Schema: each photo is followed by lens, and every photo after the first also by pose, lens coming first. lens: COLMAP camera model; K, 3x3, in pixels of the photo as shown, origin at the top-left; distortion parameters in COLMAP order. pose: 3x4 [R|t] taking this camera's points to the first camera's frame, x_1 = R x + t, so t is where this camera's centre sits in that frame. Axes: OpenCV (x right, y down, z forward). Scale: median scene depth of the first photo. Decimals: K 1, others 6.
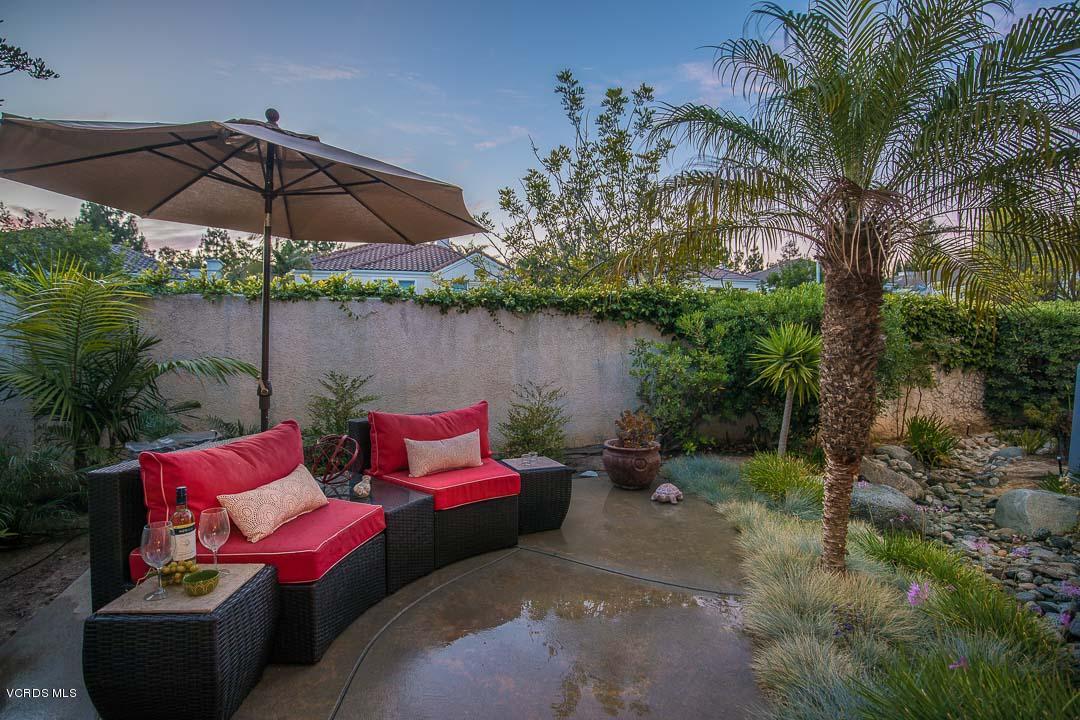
lens RADIAL K [[518.1, 0, 540.0], [0, 518.1, 355.8], [0, 0, 1]] dist [-0.026458, -0.000490]
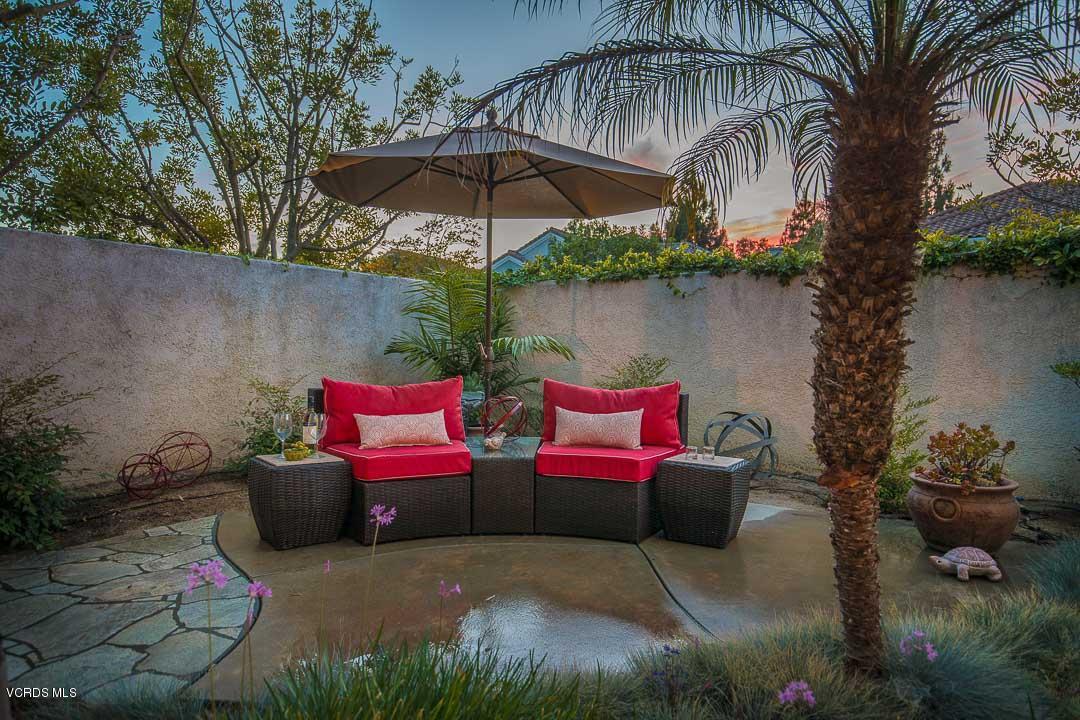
lens RADIAL K [[695.4, 0, 539.3], [0, 695.4, 354.8], [0, 0, 1]] dist [-0.002770, 0.000610]
pose [[0.583945, 0.015981, -0.811636, 0.451639], [-0.031867, 0.999487, -0.003247, 0.037602], [0.811167, 0.027760, 0.584155, 0.106710]]
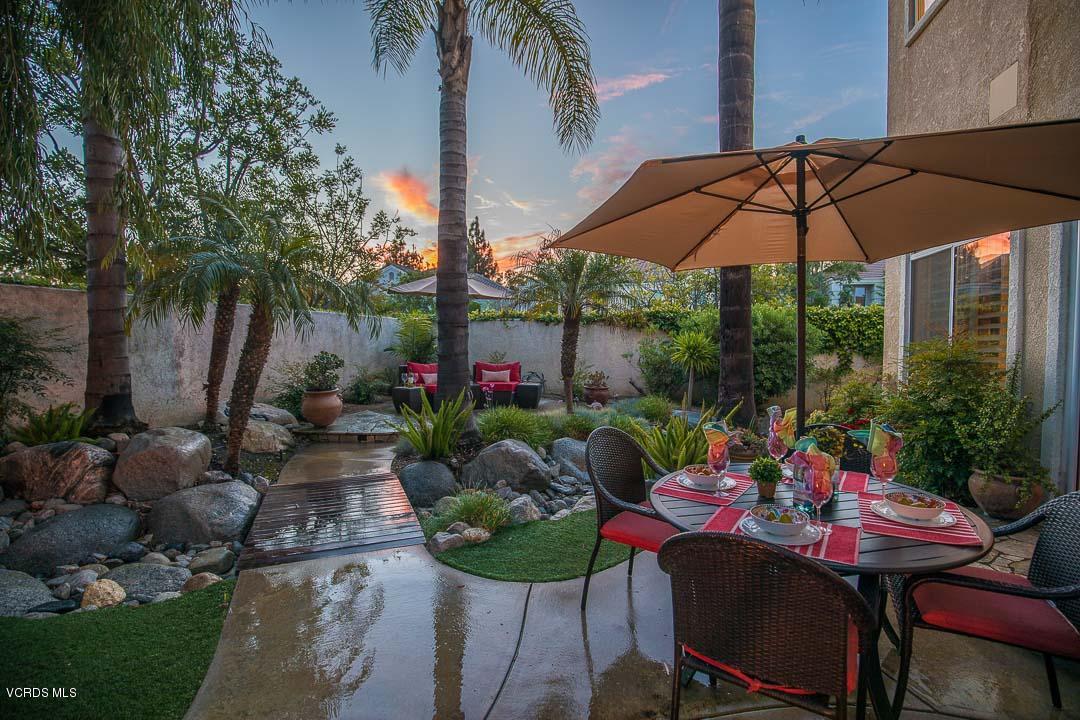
lens RADIAL K [[493.6, 0, 540.5], [0, 493.6, 355.0], [0, 0, 1]] dist [-0.020216, -0.000203]
pose [[0.830795, 0.026809, -0.555932, 0.941587], [-0.024714, 0.999631, 0.011274, 0.017337], [0.556029, 0.004373, 0.831151, -0.712395]]
